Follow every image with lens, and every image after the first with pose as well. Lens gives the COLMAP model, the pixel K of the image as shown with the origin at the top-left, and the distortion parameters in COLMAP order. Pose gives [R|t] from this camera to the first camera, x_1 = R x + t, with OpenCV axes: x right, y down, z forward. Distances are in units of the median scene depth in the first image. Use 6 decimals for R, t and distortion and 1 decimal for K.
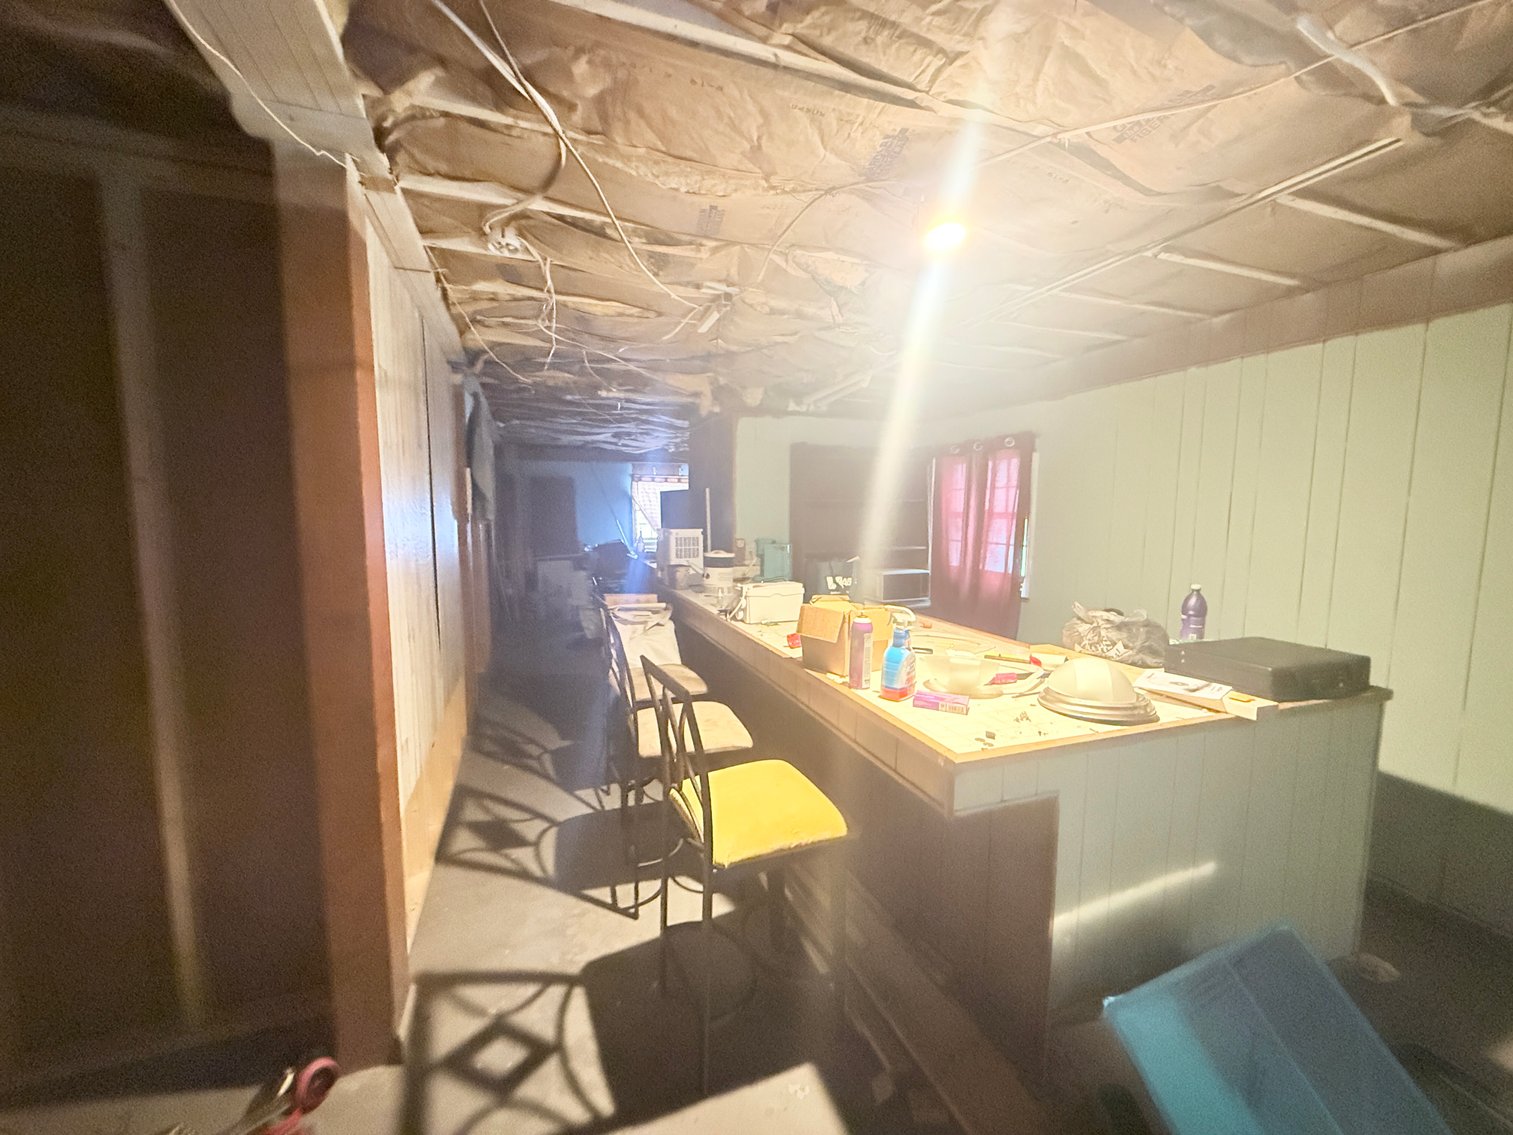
lens RADIAL K [[601.1, 0, 755.0], [0, 601.1, 566.2], [0, 0, 1]] dist [-0.000215, -0.000070]
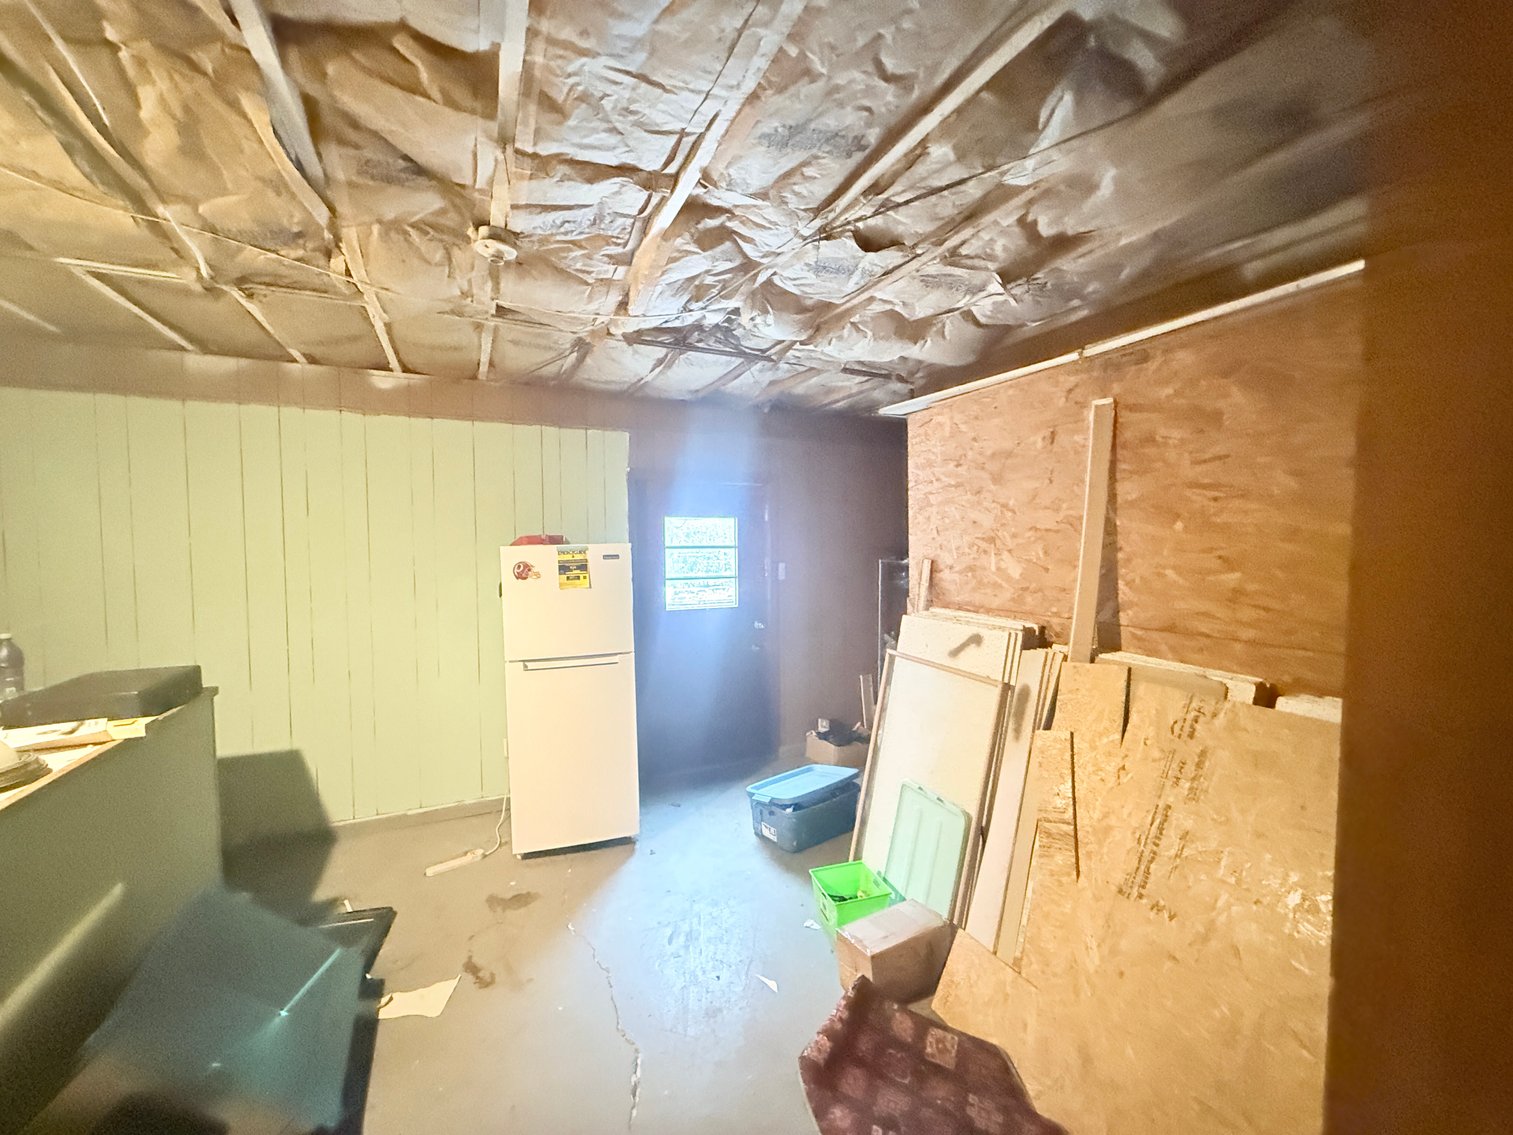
lens RADIAL K [[601.1, 0, 755.0], [0, 601.1, 566.2], [0, 0, 1]] dist [-0.000215, -0.000070]
pose [[-0.090103, -0.050215, 0.994666, -0.354772], [0.096872, 0.993551, 0.058934, -0.019229], [-0.991210, 0.101665, -0.084657, -0.081163]]
